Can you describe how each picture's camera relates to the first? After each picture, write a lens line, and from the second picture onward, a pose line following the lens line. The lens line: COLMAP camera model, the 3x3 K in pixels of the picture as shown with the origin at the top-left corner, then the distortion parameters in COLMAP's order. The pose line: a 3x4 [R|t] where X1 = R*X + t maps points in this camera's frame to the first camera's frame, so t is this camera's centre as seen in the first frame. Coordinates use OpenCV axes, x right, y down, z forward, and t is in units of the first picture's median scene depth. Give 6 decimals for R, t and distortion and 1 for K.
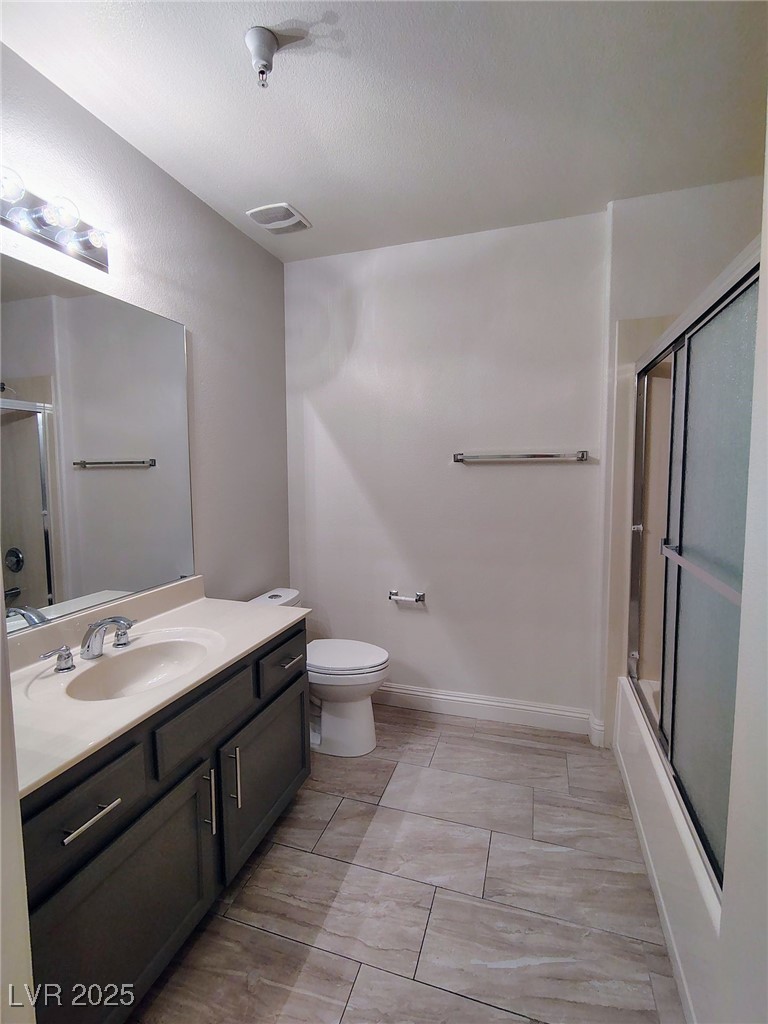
lens RADIAL K [[477.7, 0, 383.9], [0, 477.7, 511.1], [0, 0, 1]] dist [-0.004703, 0.000695]
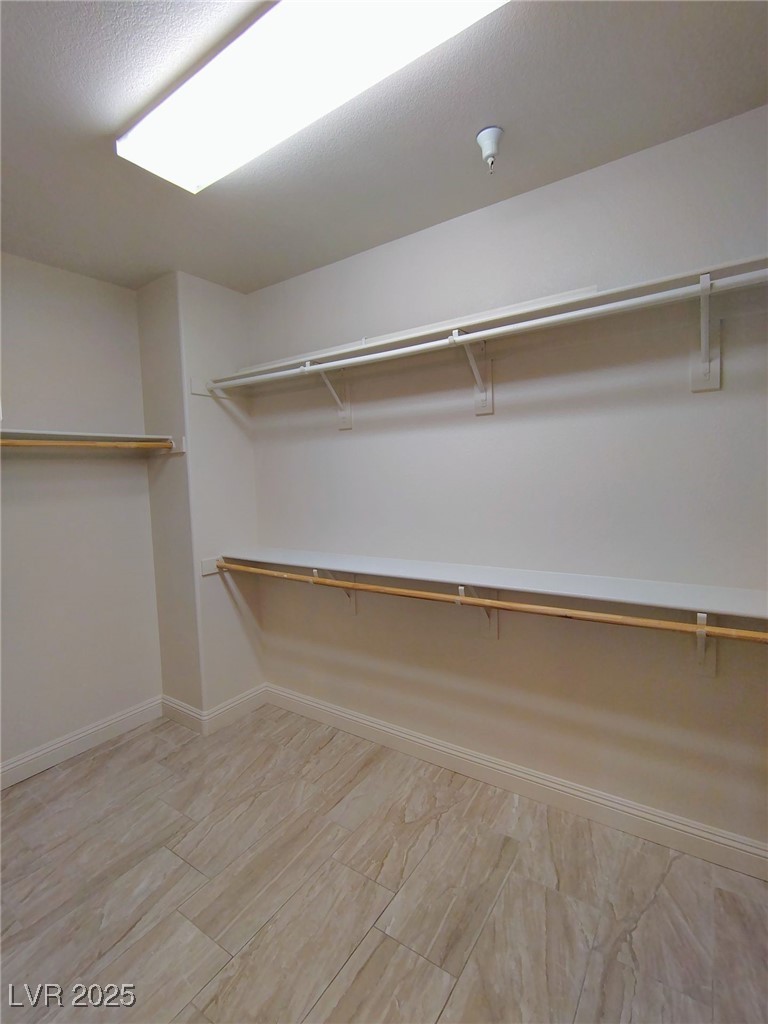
lens RADIAL K [[477.7, 0, 382.5], [0, 477.7, 509.1], [0, 0, 1]] dist [-0.004703, 0.000695]
pose [[-0.282973, 0.048744, -0.957888, 0.808453], [-0.070504, 0.994949, 0.071458, -0.158655], [0.956533, 0.087755, -0.278107, 1.522169]]
